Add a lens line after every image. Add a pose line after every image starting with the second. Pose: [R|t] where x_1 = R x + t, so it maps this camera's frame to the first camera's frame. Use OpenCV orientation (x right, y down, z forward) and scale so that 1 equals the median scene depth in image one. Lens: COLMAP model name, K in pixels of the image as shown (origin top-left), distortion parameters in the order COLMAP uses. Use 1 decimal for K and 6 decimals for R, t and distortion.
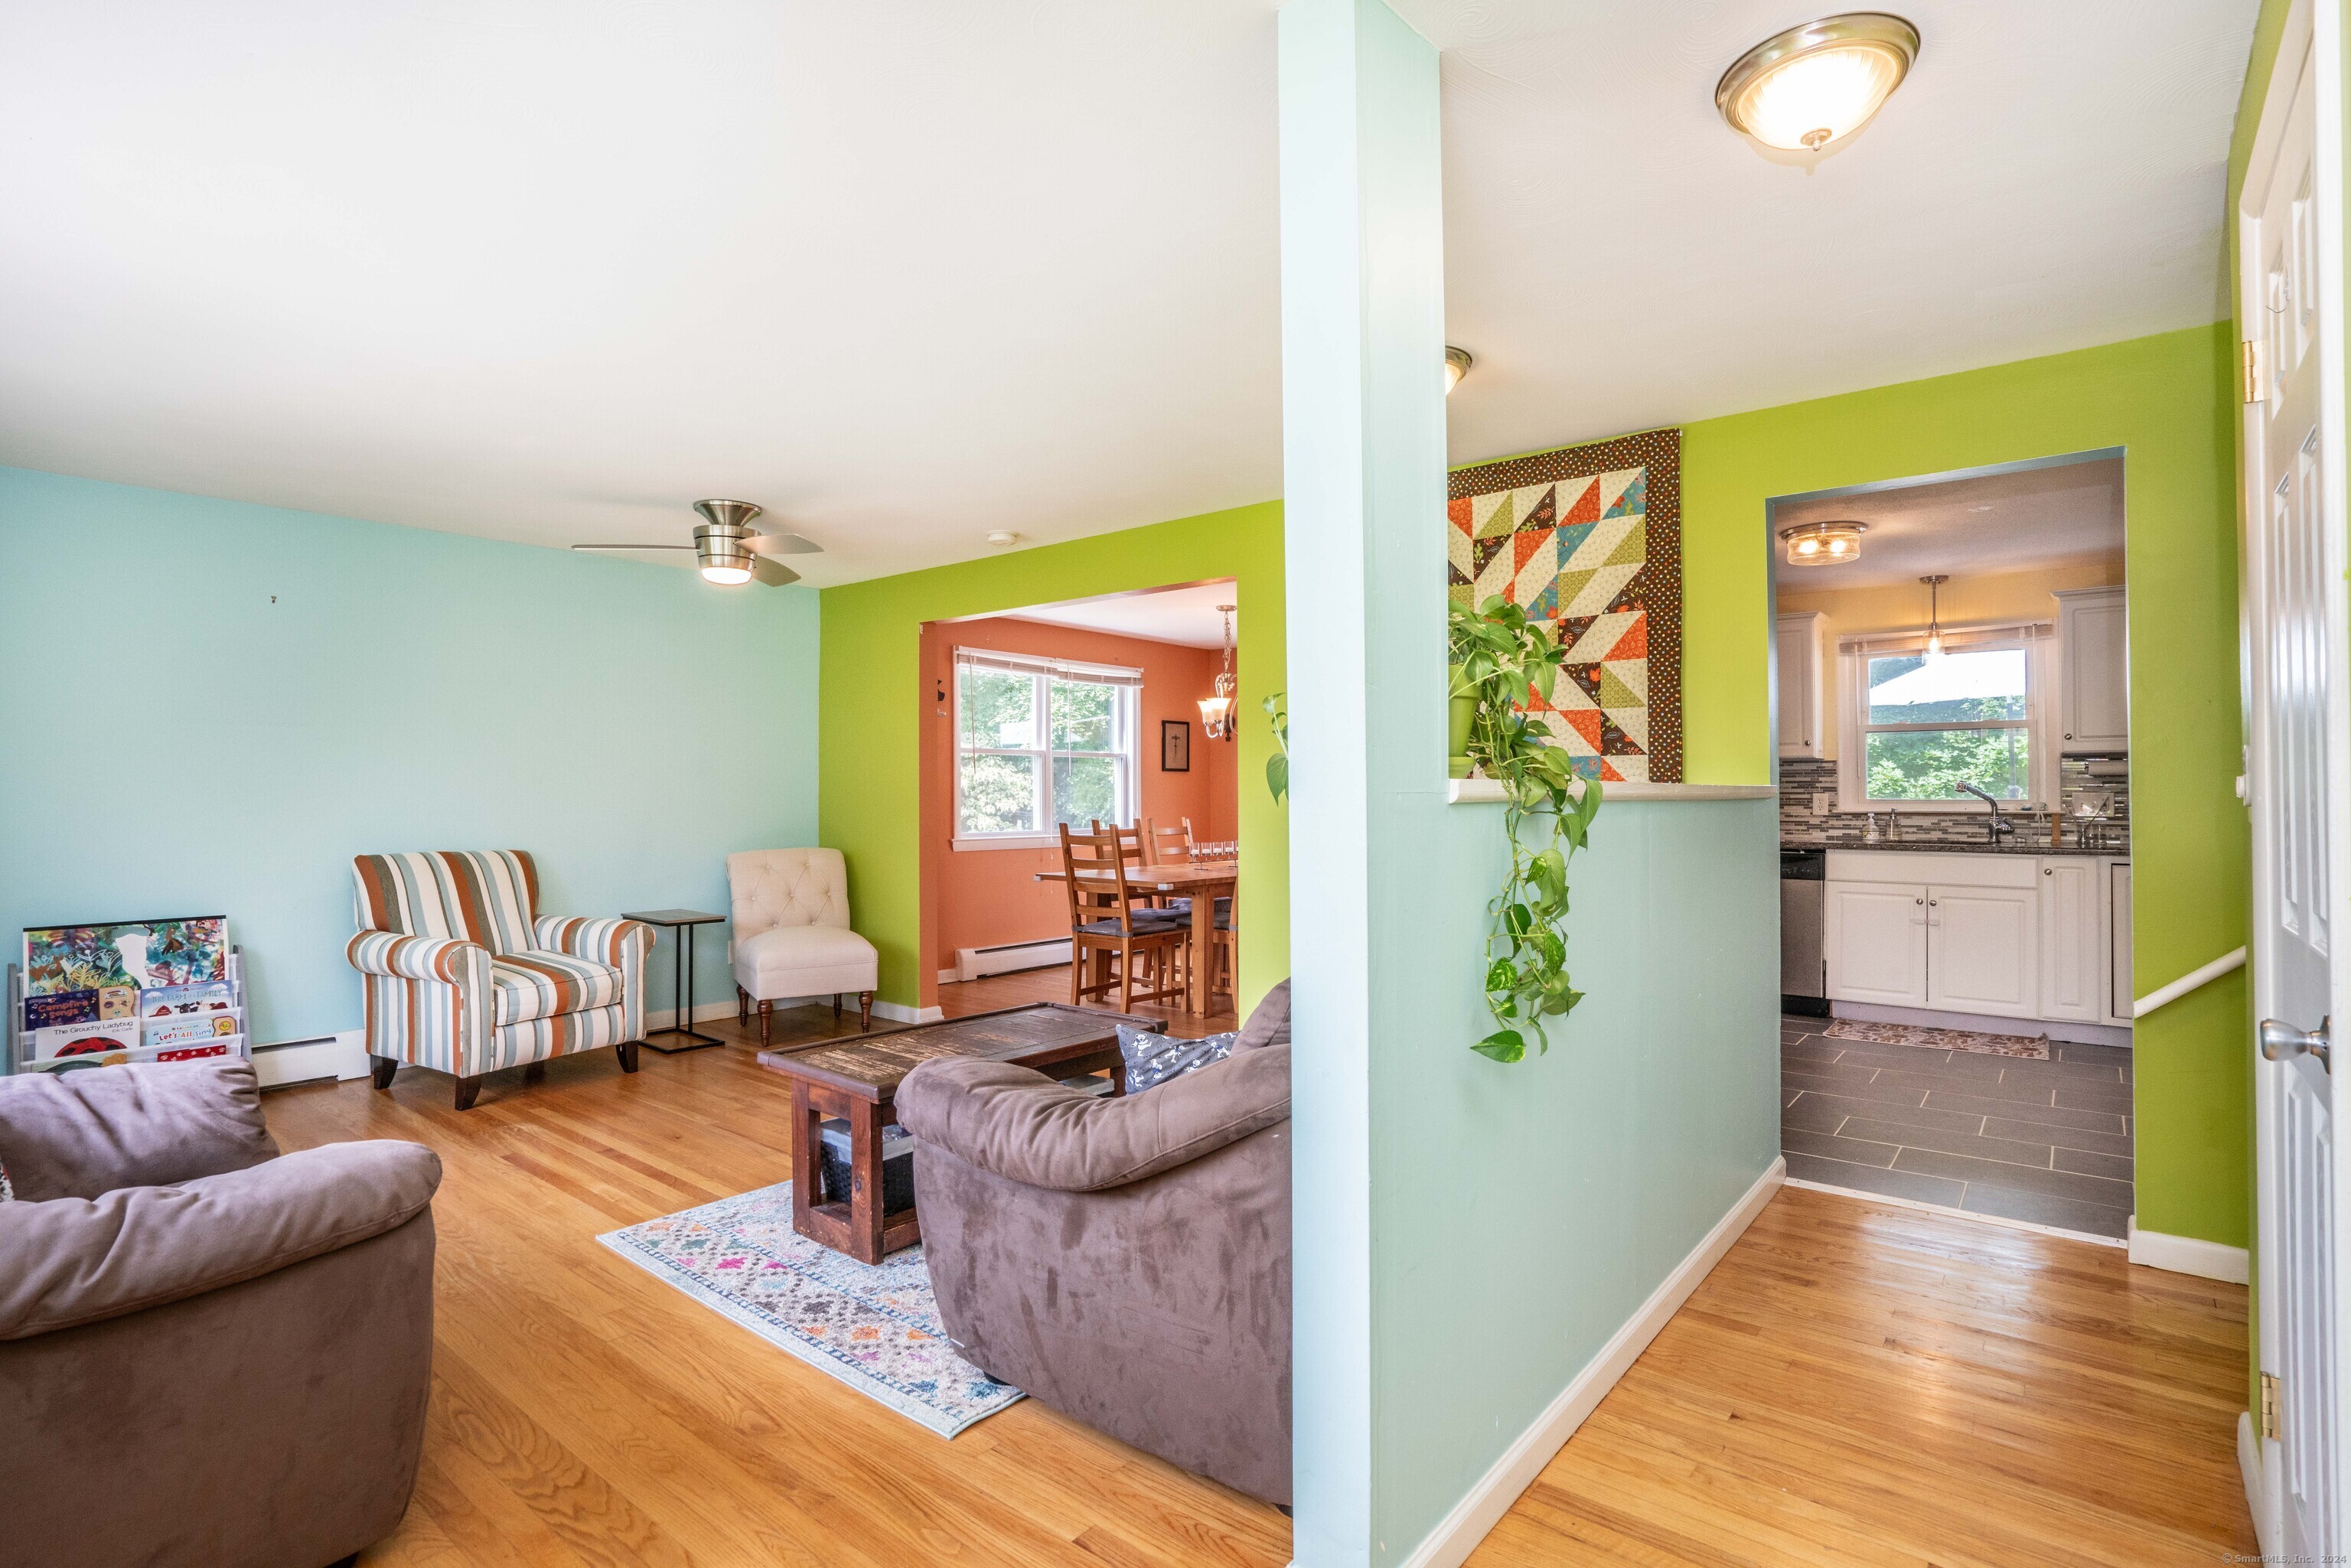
lens RADIAL K [[1159.5, 0, 1191.1], [0, 1159.5, 786.2], [0, 0, 1]] dist [-0.033267, 0.001303]
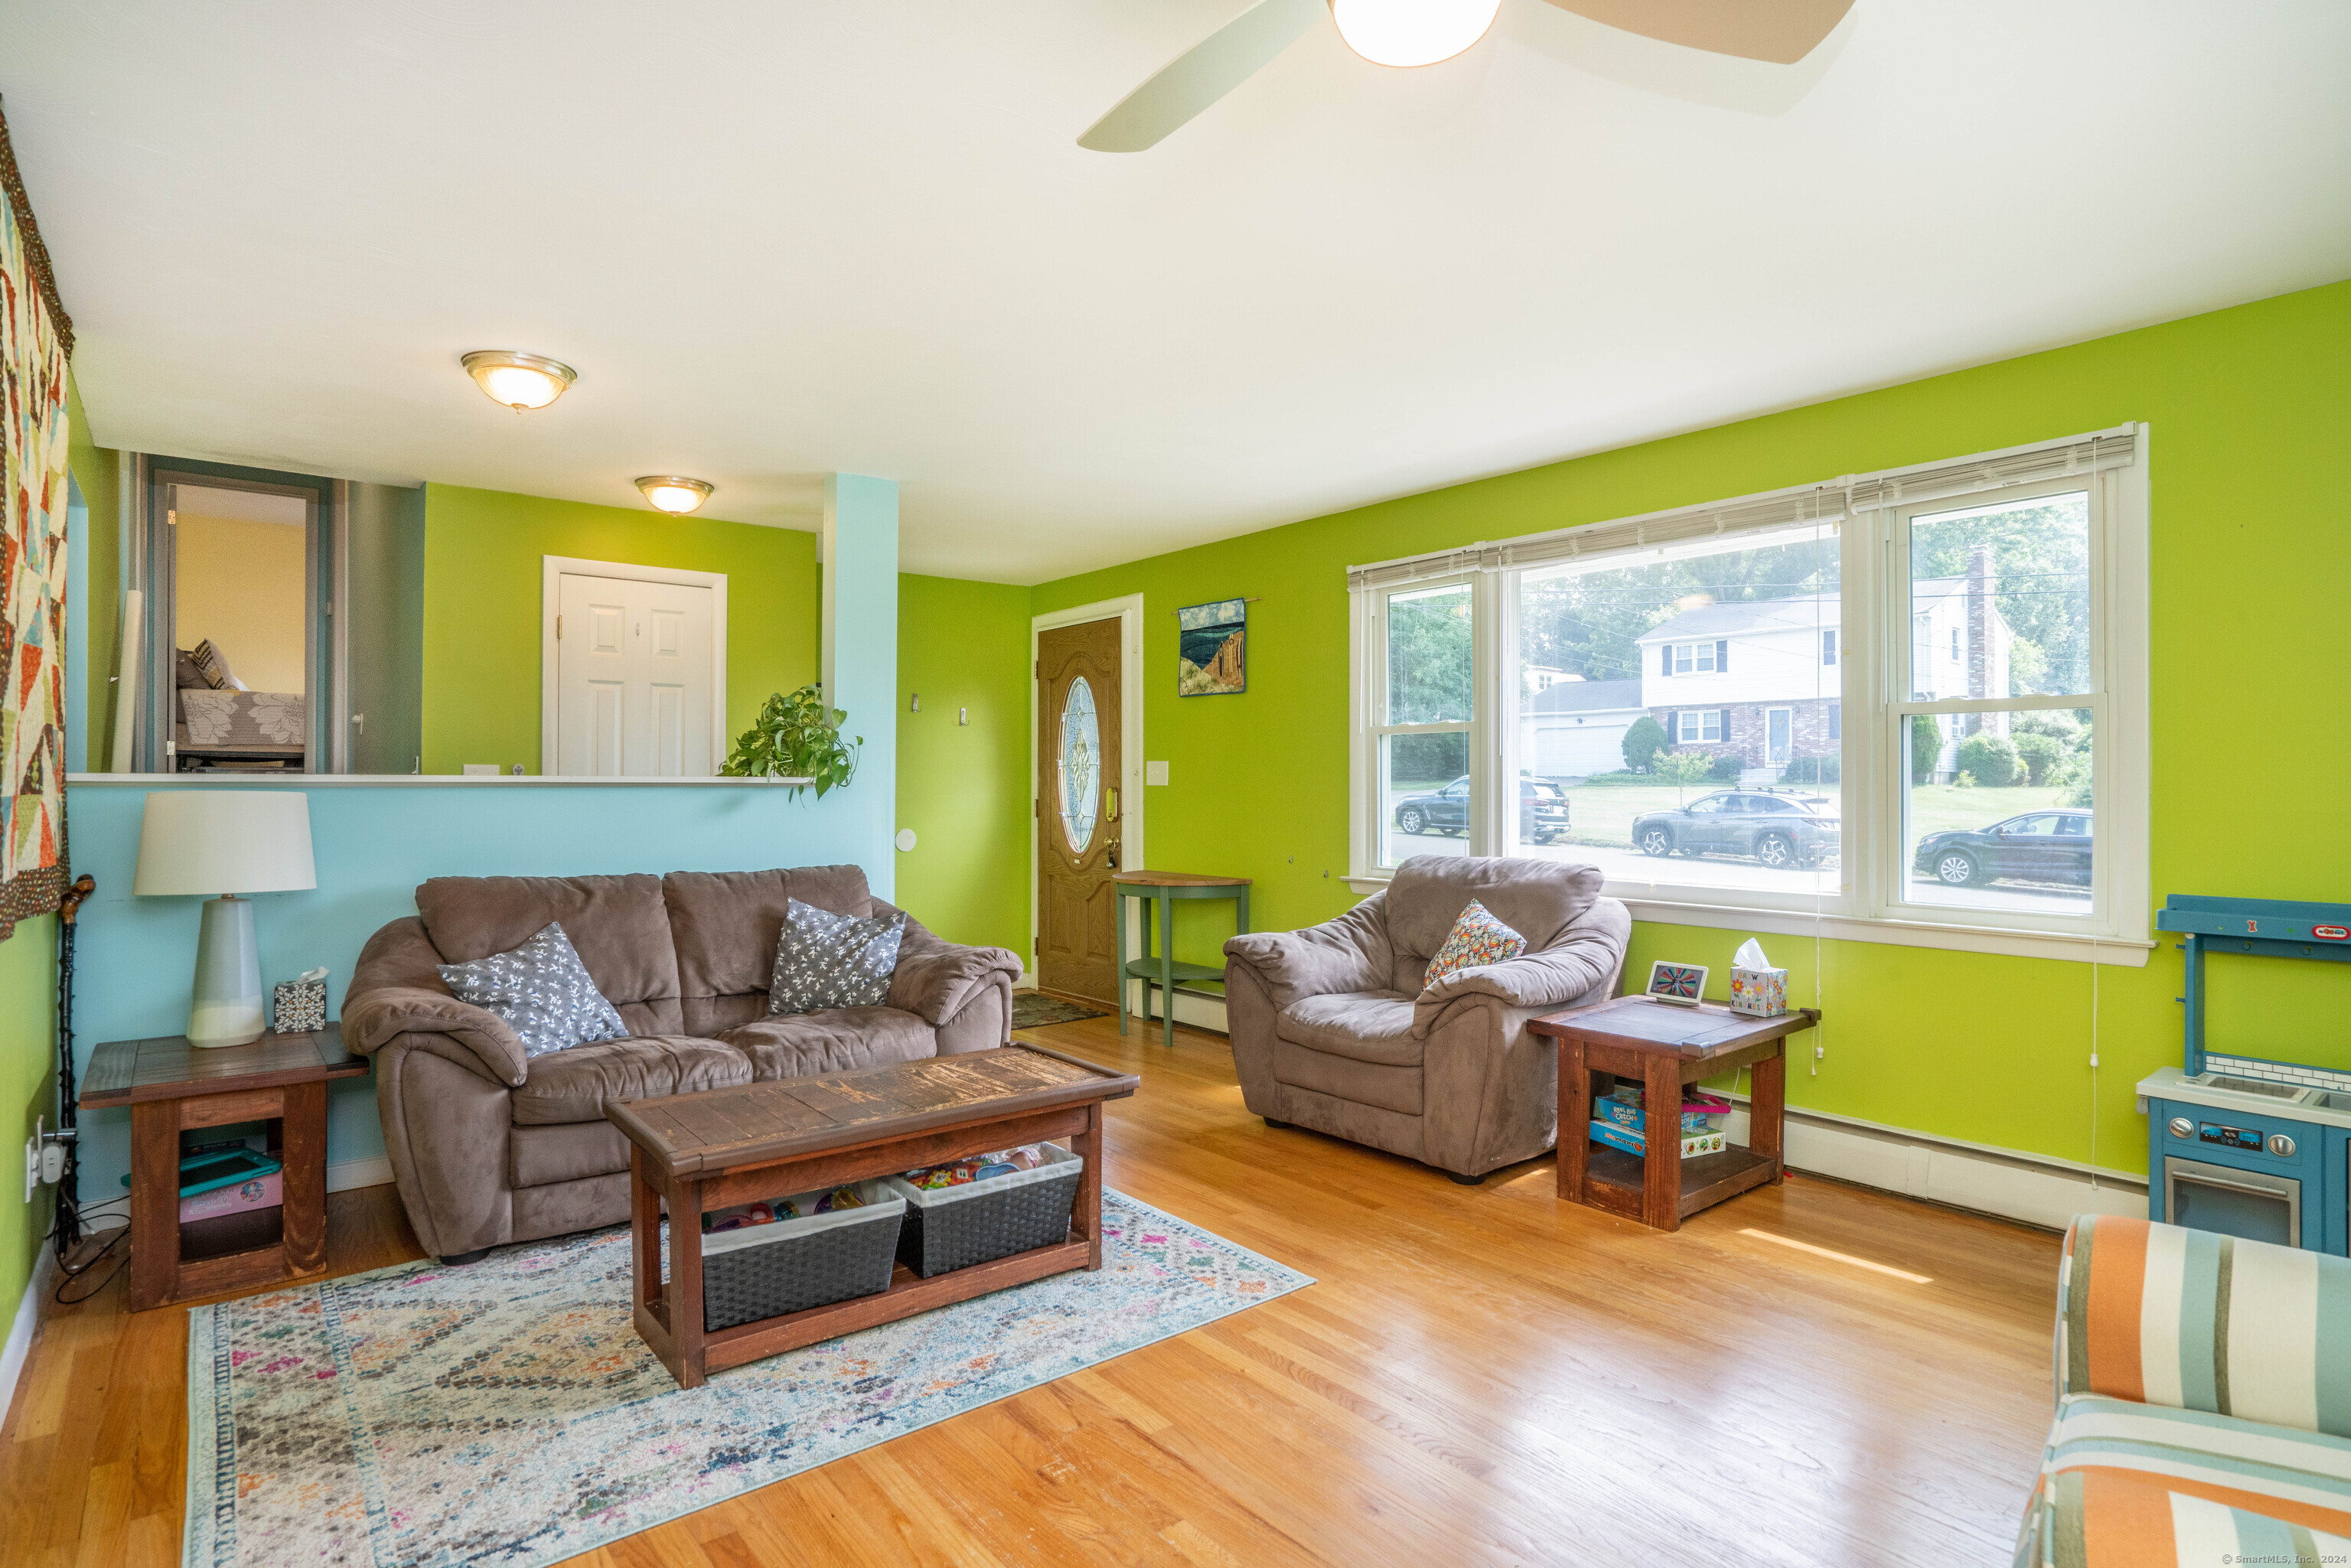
lens RADIAL K [[1207.3, 0, 1161.6], [0, 1207.3, 777.2], [0, 0, 1]] dist [0.000191, 0.000378]
pose [[-0.976107, -0.000200, 0.217288, -0.445360], [-0.003759, 0.999865, -0.015965, 0.013224], [-0.217256, -0.016400, -0.975977, 1.430700]]
